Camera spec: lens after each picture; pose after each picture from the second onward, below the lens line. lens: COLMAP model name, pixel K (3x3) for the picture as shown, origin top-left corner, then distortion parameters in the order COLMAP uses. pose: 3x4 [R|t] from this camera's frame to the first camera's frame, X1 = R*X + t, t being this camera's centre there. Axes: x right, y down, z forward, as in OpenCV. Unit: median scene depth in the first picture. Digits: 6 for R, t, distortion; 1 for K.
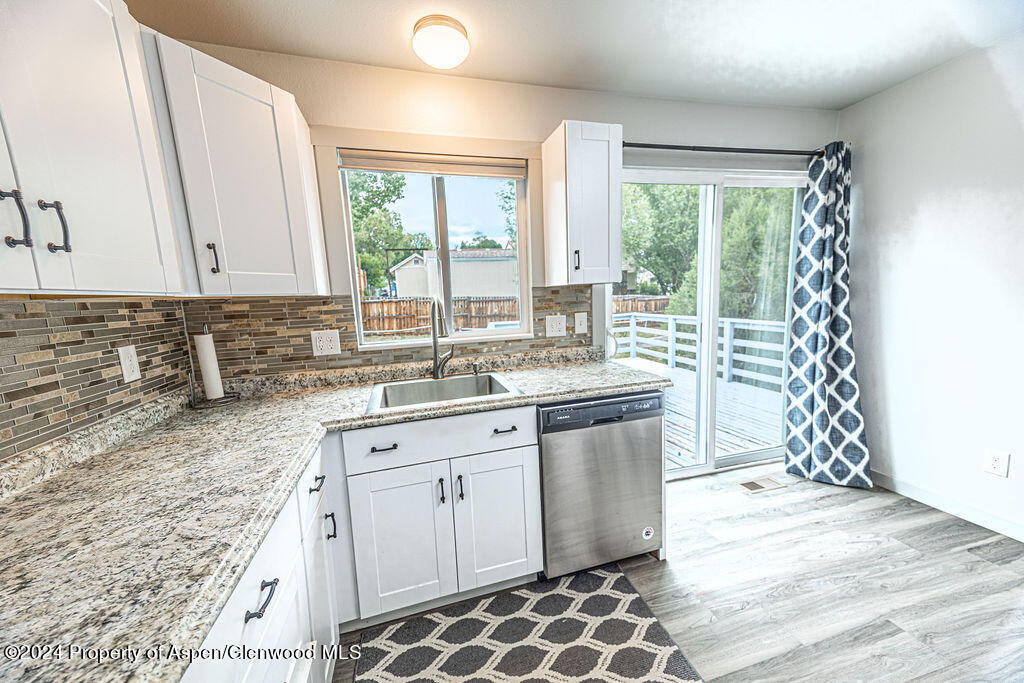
lens RADIAL K [[372.9, 0, 510.6], [0, 372.9, 343.4], [0, 0, 1]] dist [0.040924, -0.009284]
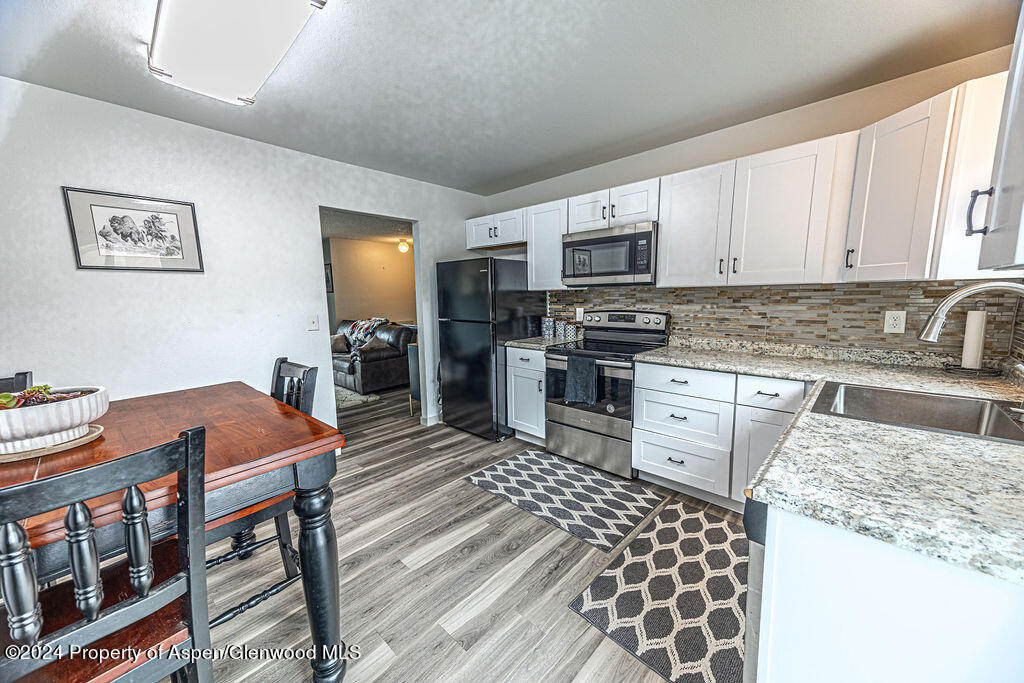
lens RADIAL K [[372.9, 0, 510.6], [0, 372.9, 343.4], [0, 0, 1]] dist [0.040924, -0.009284]
pose [[-0.855261, 0.125904, -0.502669, 0.888167], [-0.014132, 0.964007, 0.265501, -0.203896], [0.518004, 0.234177, -0.822698, 1.186540]]
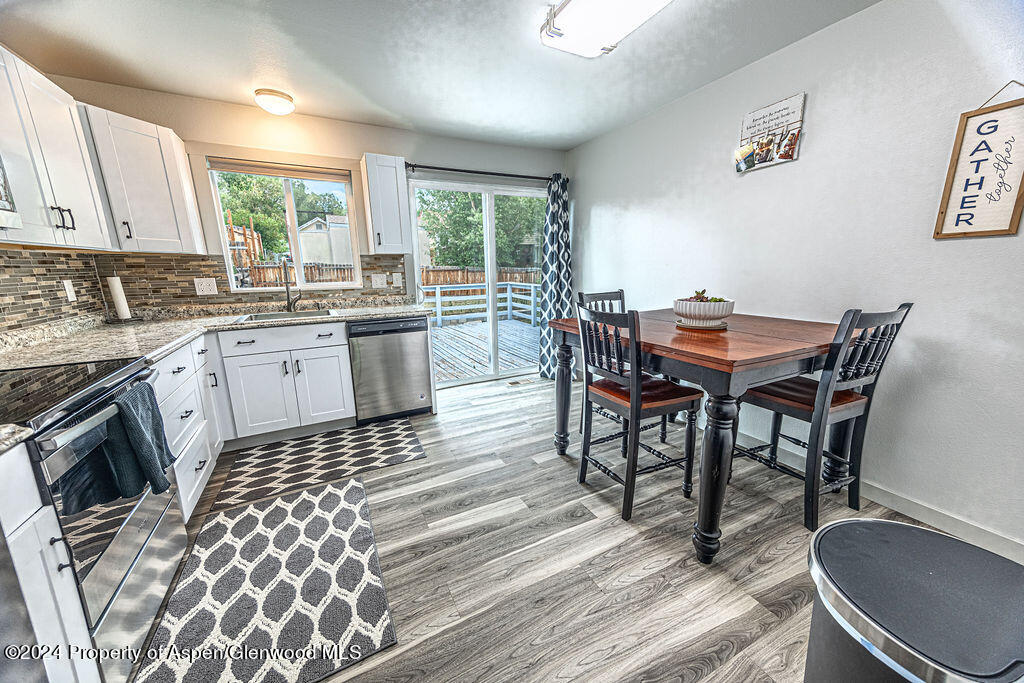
lens RADIAL K [[372.9, 0, 510.6], [0, 372.9, 343.4], [0, 0, 1]] dist [0.040924, -0.009284]
pose [[0.980201, -0.013645, 0.197536, 0.421550], [-0.000942, 0.997290, 0.073567, 0.117460], [-0.198004, -0.072297, 0.977531, -0.790569]]
